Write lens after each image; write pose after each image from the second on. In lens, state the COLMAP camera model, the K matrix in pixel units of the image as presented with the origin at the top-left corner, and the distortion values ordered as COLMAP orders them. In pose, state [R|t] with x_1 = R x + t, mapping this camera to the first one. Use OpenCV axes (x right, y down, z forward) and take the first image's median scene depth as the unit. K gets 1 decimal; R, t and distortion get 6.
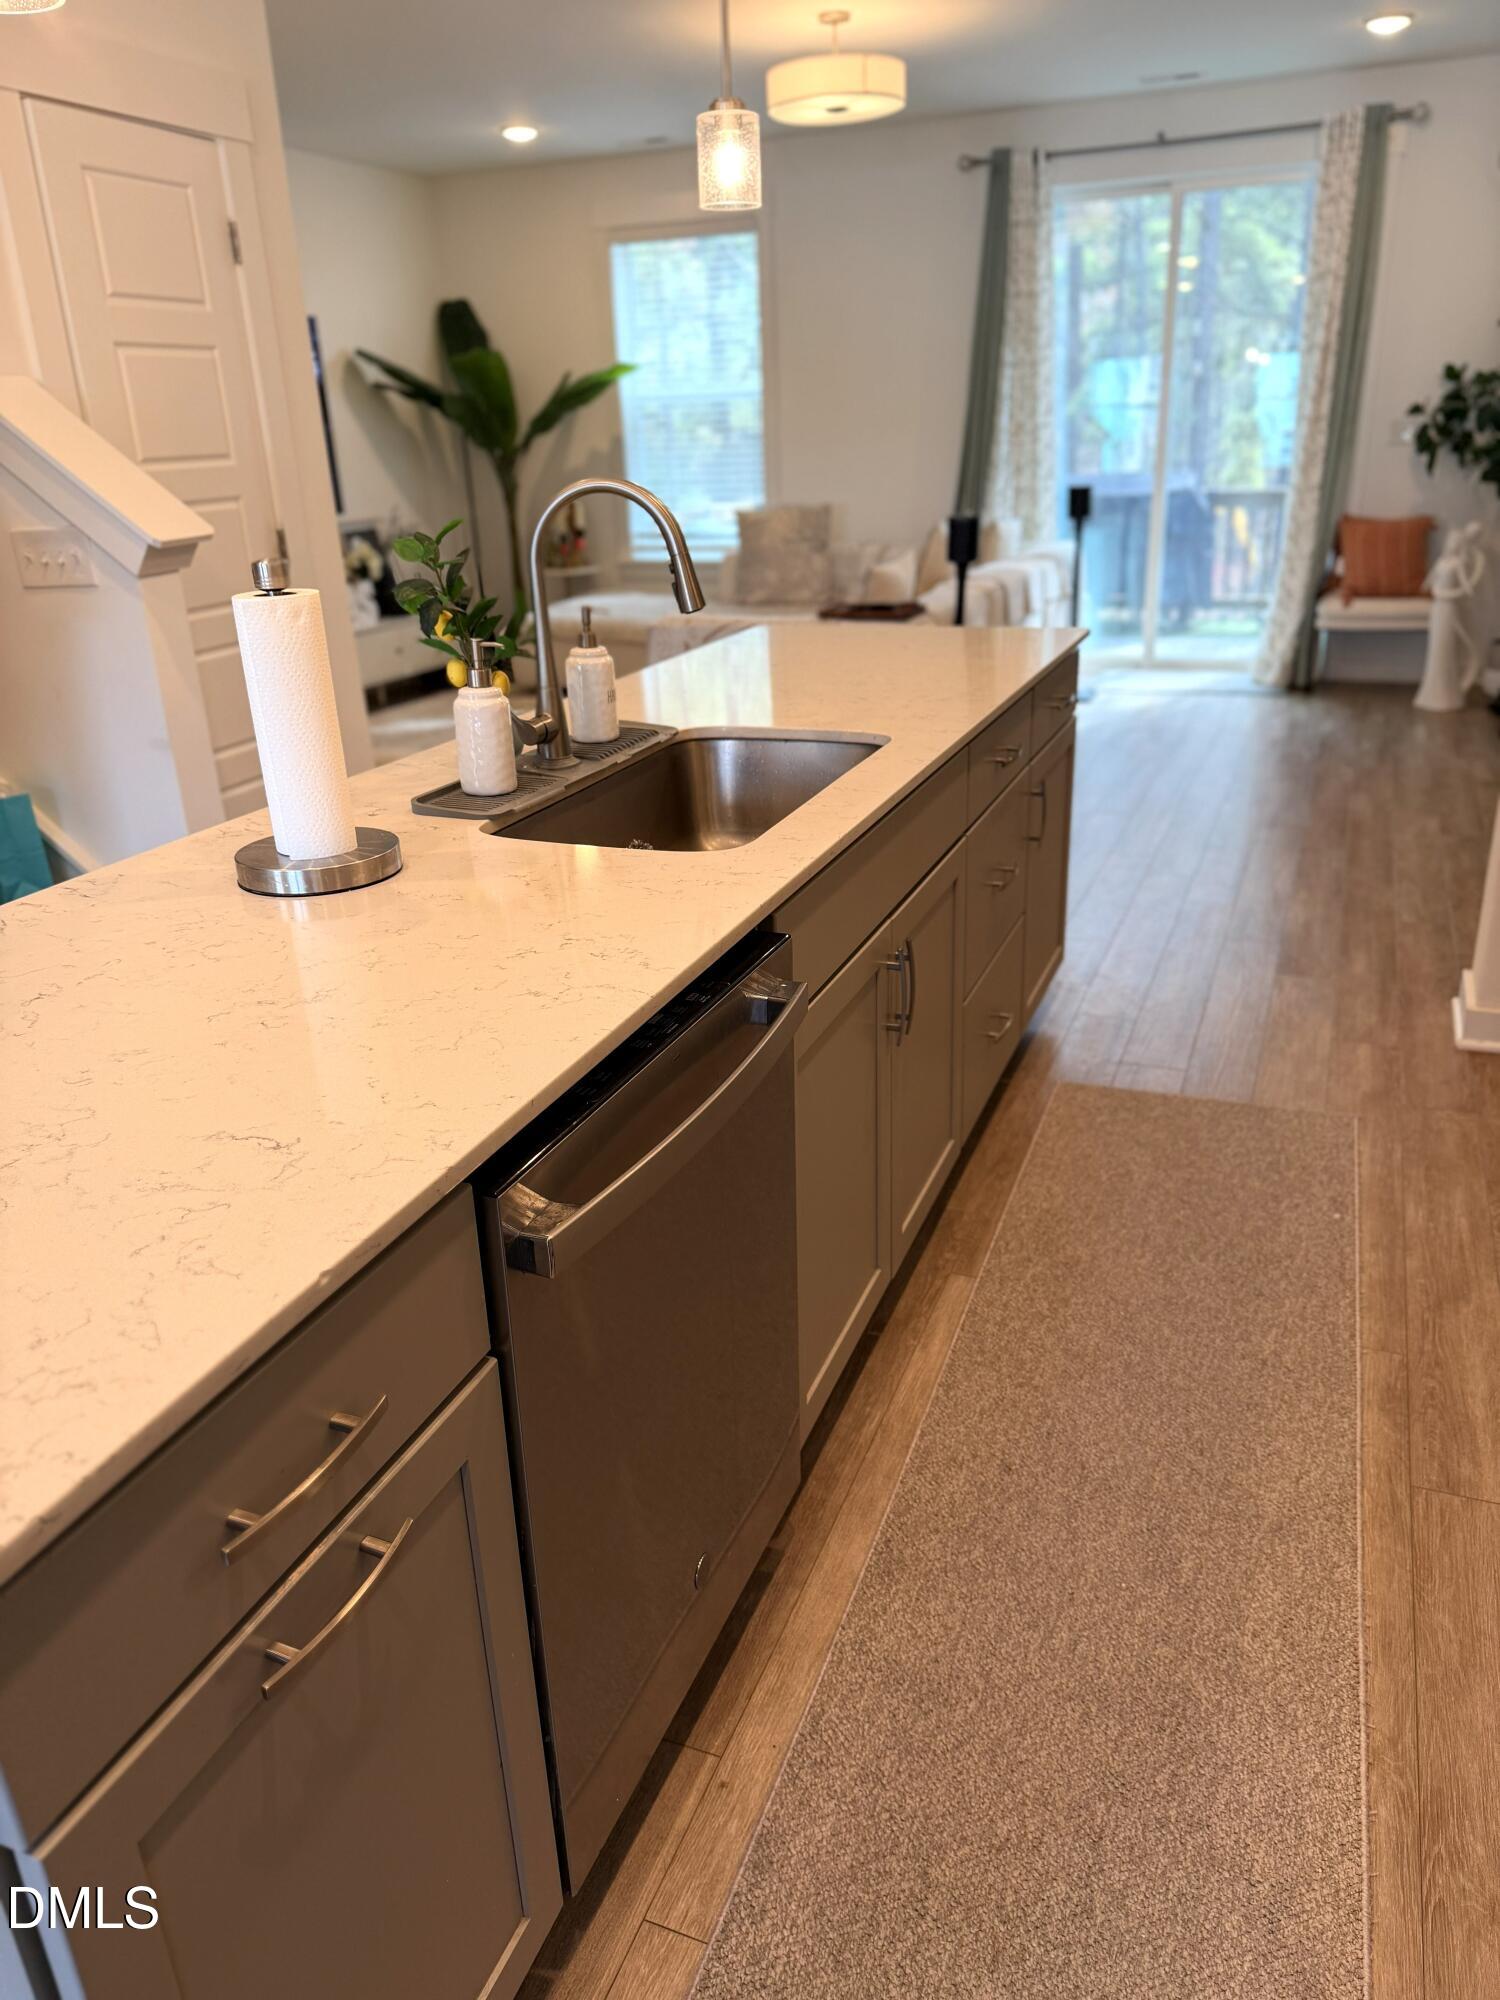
lens RADIAL K [[1413.4, 0, 757.3], [0, 1413.4, 1001.7], [0, 0, 1]] dist [0.026798, -0.008911]
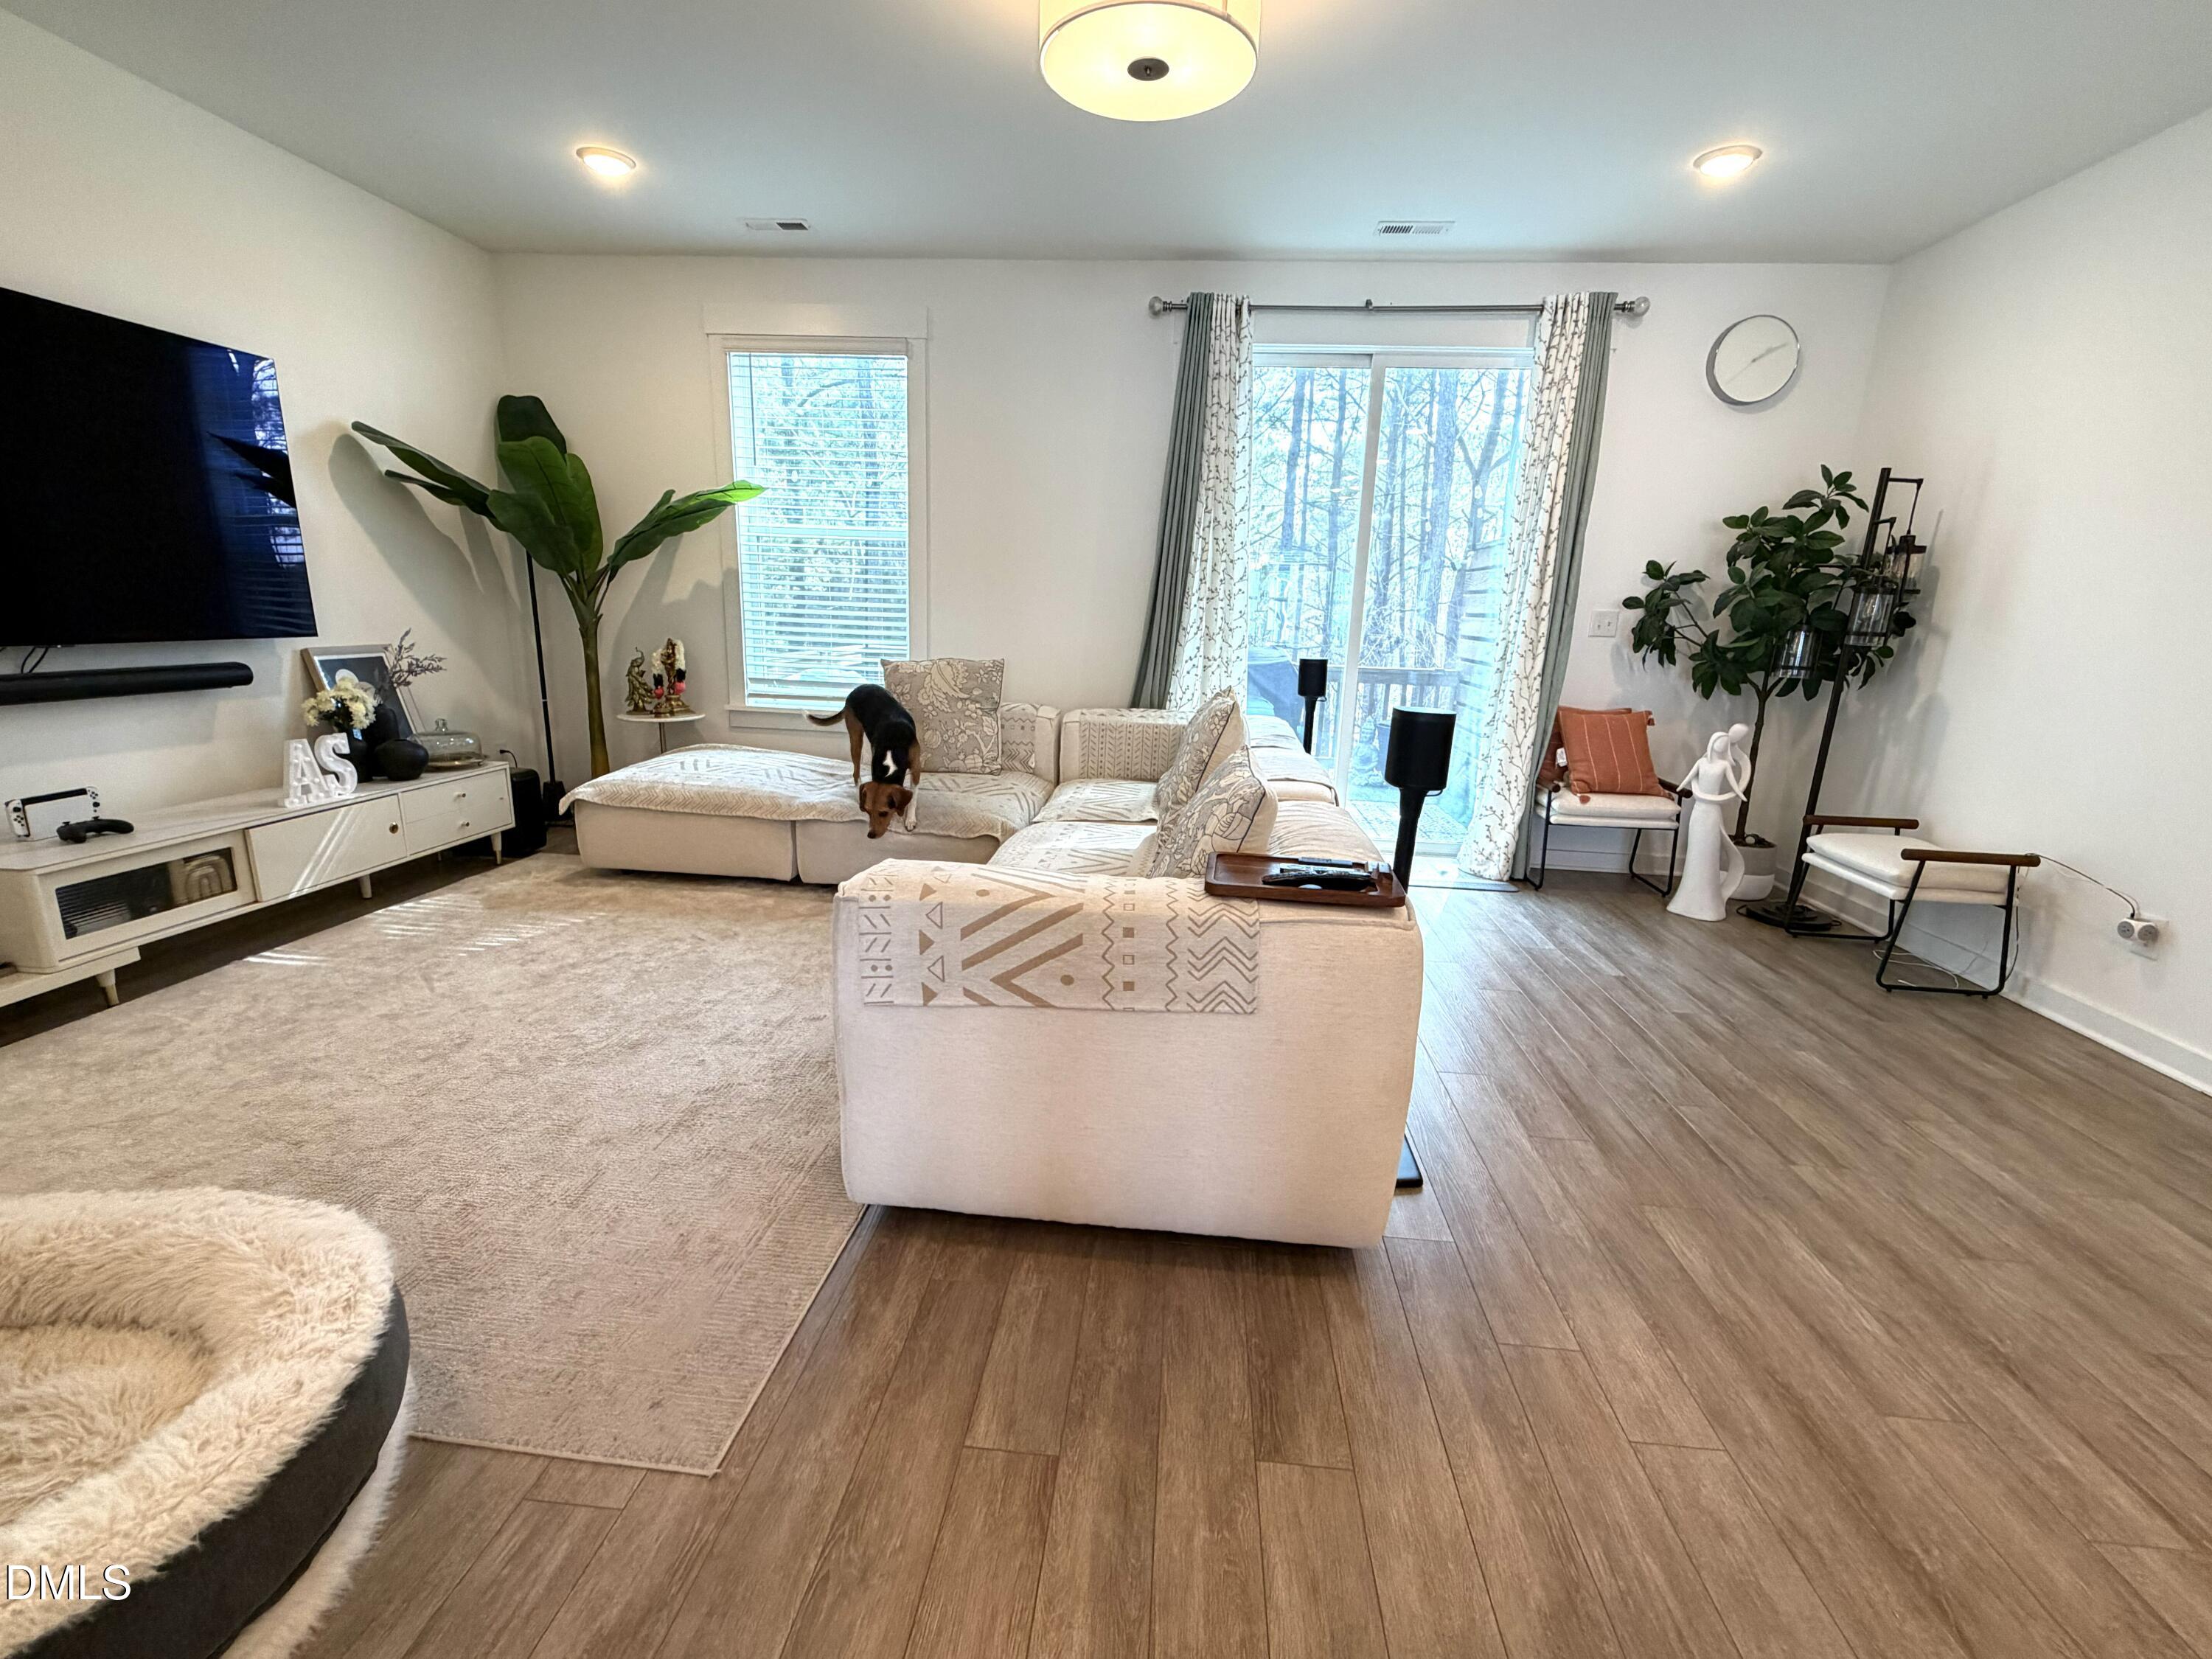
lens RADIAL K [[985.8, 0, 1097.3], [0, 985.8, 827.8], [0, 0, 1]] dist [0.014030, 0.000216]
pose [[0.959348, 0.005548, 0.282172, -0.062208], [0.039630, 0.987253, -0.154147, -0.165866], [-0.279430, 0.159063, 0.946899, 0.460491]]
